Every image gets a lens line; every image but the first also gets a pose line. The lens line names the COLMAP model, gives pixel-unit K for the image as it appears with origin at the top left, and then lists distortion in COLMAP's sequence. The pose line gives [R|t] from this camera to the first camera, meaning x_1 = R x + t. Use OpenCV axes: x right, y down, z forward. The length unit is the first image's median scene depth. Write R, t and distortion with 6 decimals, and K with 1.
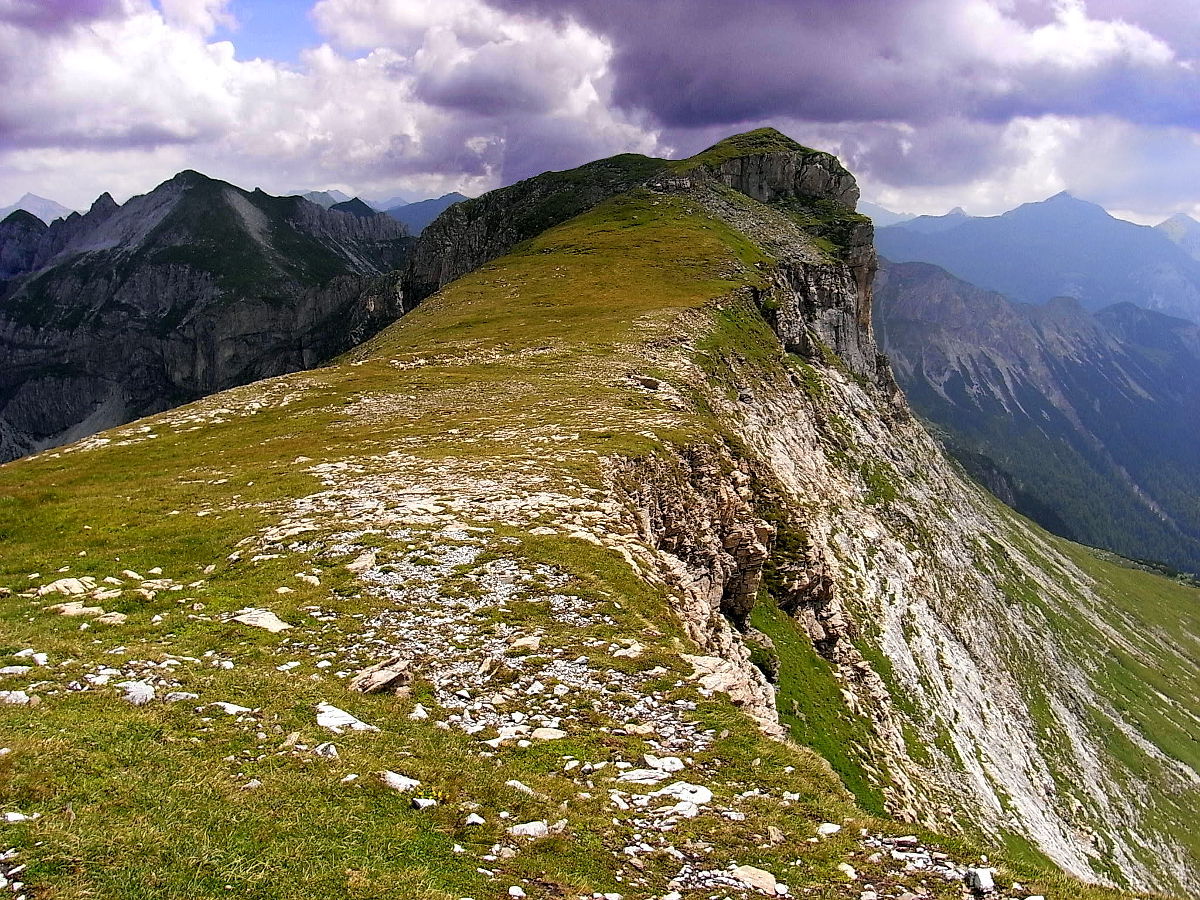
lens RADIAL K [[958.6, 0, 605.2], [0, 958.6, 450.2], [0, 0, 1]] dist [-0.083985, 0.026503]
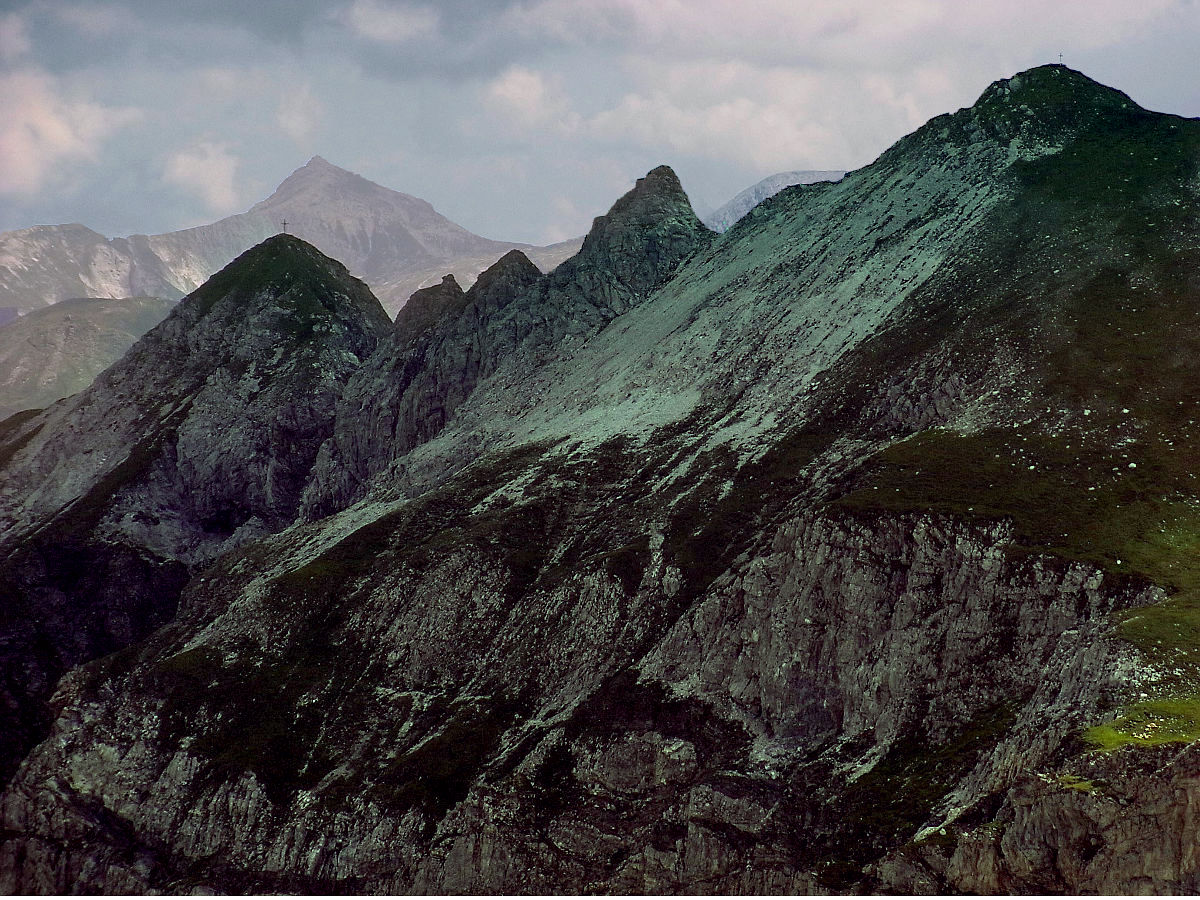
lens RADIAL K [[6156.7, 0, 600.3], [0, 6156.7, 450.3], [0, 0, 1]] dist [-0.449884, 0.000000]
pose [[0.884279, 0.020206, -0.466521, 0.192384], [-0.123361, 0.973679, -0.191656, 0.101523], [0.450370, 0.227028, 0.863496, -0.360506]]
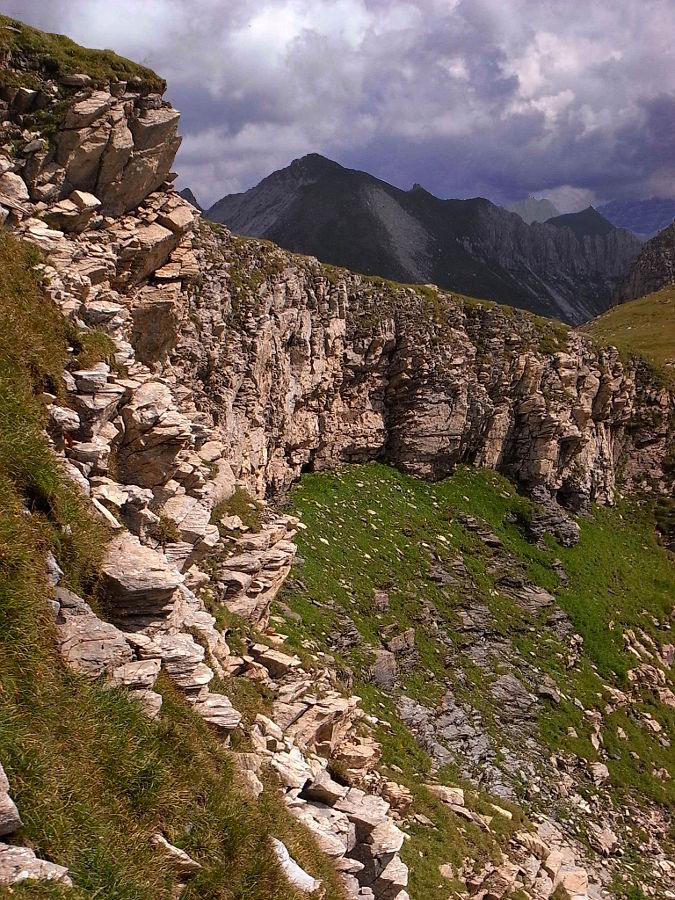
lens RADIAL K [[1713.4, 0, 336.2], [0, 1713.4, 451.0], [0, 0, 1]] dist [0.014223, 0.000000]
pose [[0.923151, 0.053178, -0.380741, 0.035984], [-0.098179, 0.990157, -0.099751, 0.019226], [0.371689, 0.129466, 0.919285, -0.040477]]
